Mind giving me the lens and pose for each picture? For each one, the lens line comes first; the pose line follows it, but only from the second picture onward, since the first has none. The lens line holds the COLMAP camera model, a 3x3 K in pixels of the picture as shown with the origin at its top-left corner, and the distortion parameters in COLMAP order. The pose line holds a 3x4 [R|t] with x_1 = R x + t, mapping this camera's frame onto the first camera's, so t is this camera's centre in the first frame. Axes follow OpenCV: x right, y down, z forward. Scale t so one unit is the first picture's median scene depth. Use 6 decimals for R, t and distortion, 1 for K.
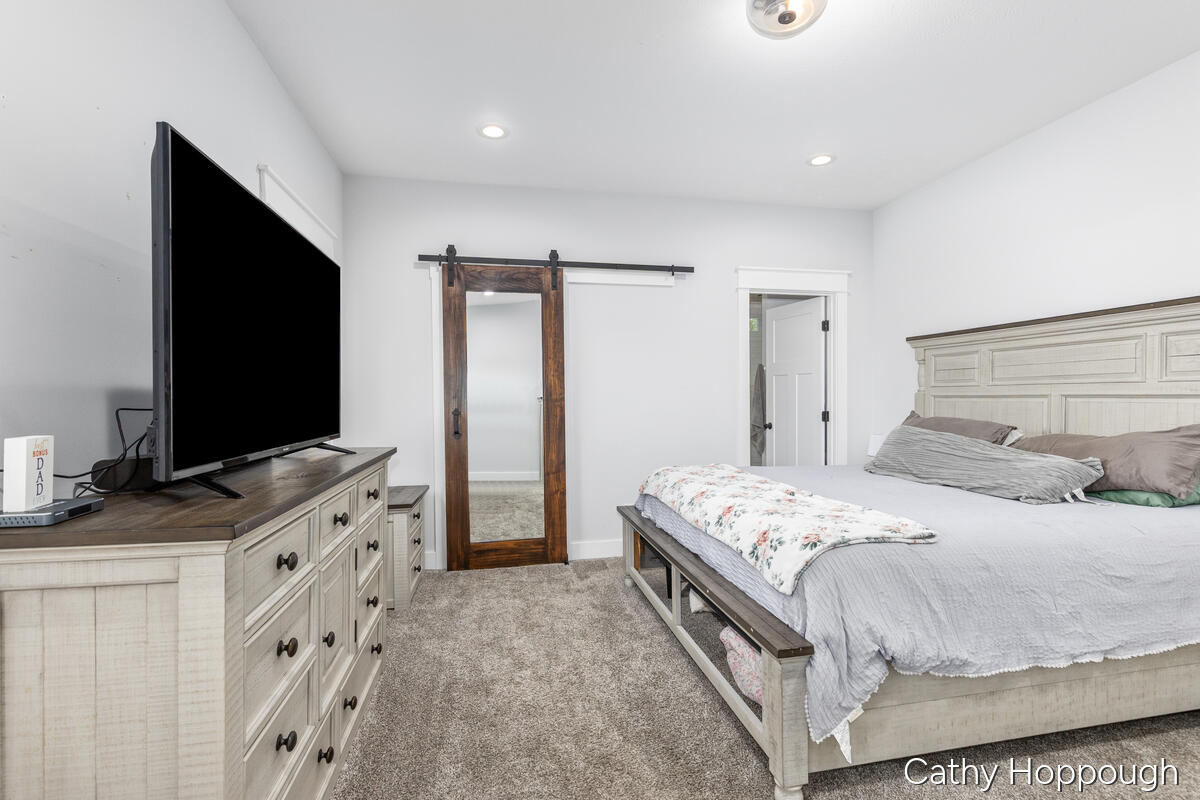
lens RADIAL K [[541.4, 0, 600.0], [0, 541.4, 400.0], [0, 0, 1]] dist [0.001654, 0.000561]
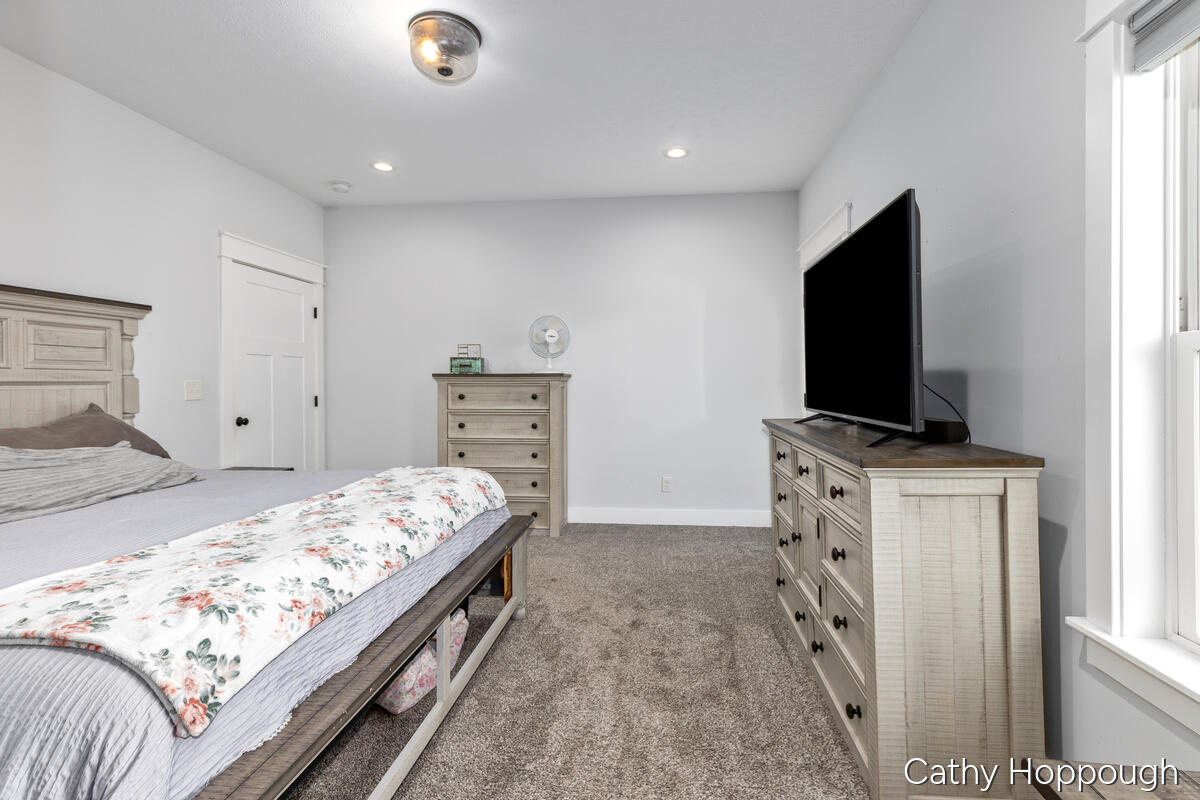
lens RADIAL K [[541.4, 0, 600.0], [0, 541.4, 400.0], [0, 0, 1]] dist [0.001654, 0.000561]
pose [[-0.950580, 0.001066, 0.310479, -0.292242], [0.009894, 0.999590, 0.026862, 0.007929], [-0.310323, 0.028606, -0.950201, 1.697916]]
